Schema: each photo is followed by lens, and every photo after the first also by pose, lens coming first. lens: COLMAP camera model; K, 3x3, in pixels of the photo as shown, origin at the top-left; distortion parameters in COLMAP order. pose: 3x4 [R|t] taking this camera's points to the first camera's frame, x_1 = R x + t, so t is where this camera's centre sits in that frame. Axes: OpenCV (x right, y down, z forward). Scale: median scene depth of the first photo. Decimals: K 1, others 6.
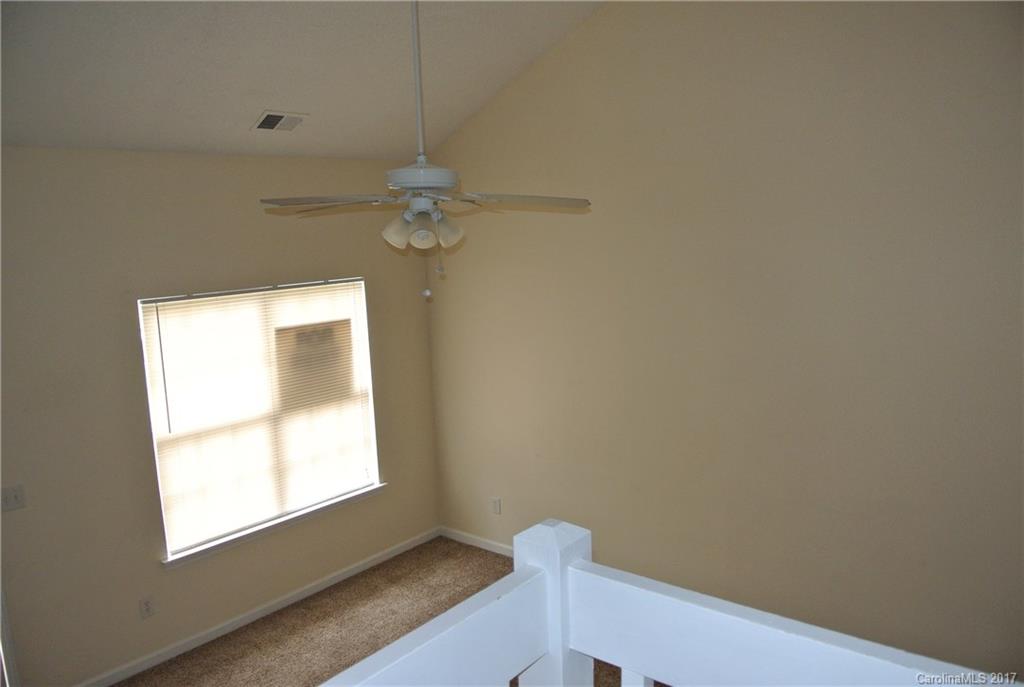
lens RADIAL K [[804.0, 0, 506.5], [0, 804.0, 344.7], [0, 0, 1]] dist [-0.079865, 0.010154]
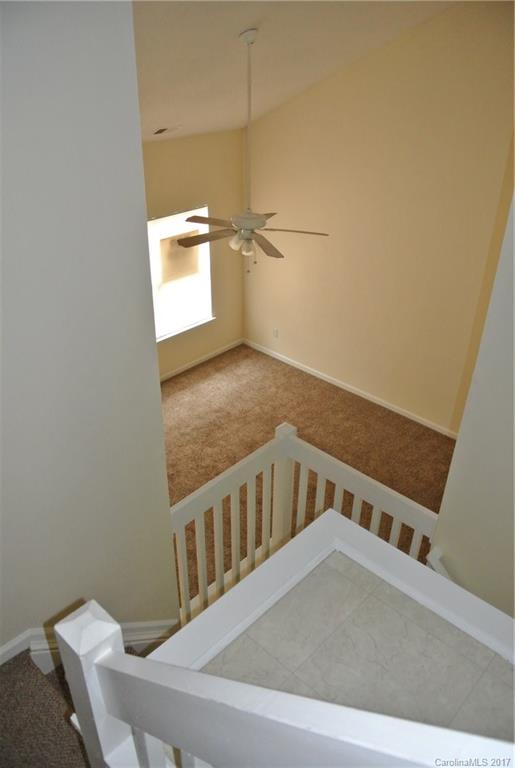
lens RADIAL K [[603.0, 0, 249.4], [0, 603.0, 398.1], [0, 0, 1]] dist [-0.079865, 0.010154]
pose [[0.995963, 0.078864, -0.042878, -0.000387], [-0.054803, 0.912502, 0.405386, -0.242568], [0.071097, -0.401399, 0.913140, -0.352849]]
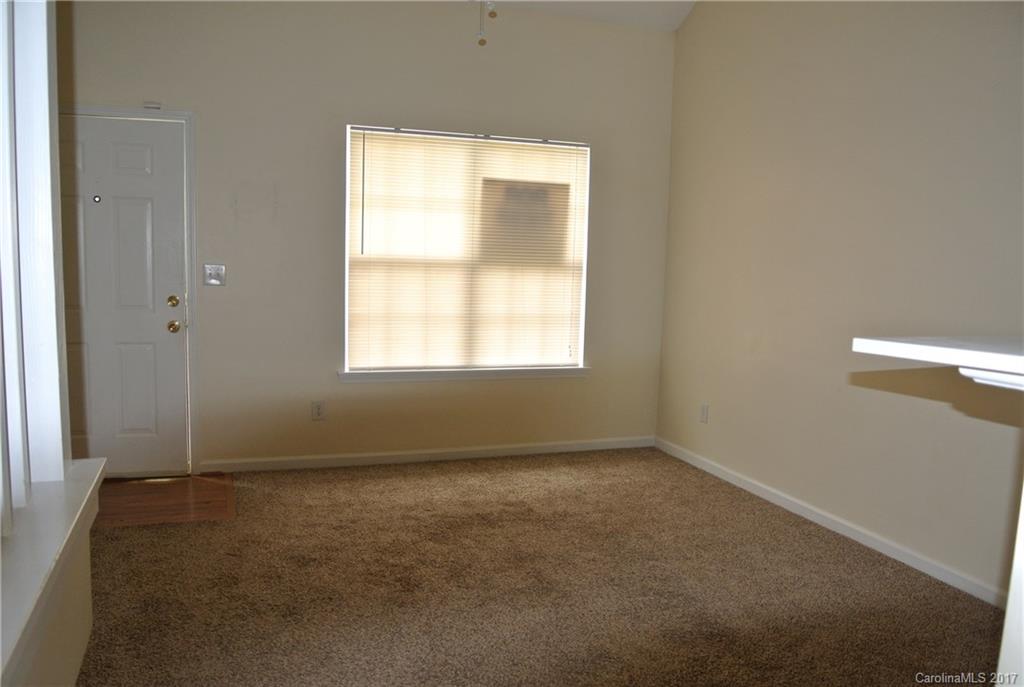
lens RADIAL K [[833.3, 0, 517.9], [0, 833.3, 345.8], [0, 0, 1]] dist [-0.048180, 0.009623]
pose [[0.862696, 0.129218, -0.488936, 0.280523], [-0.143299, 0.989641, 0.008706, 0.168032], [0.484996, 0.062554, 0.872276, 0.110449]]
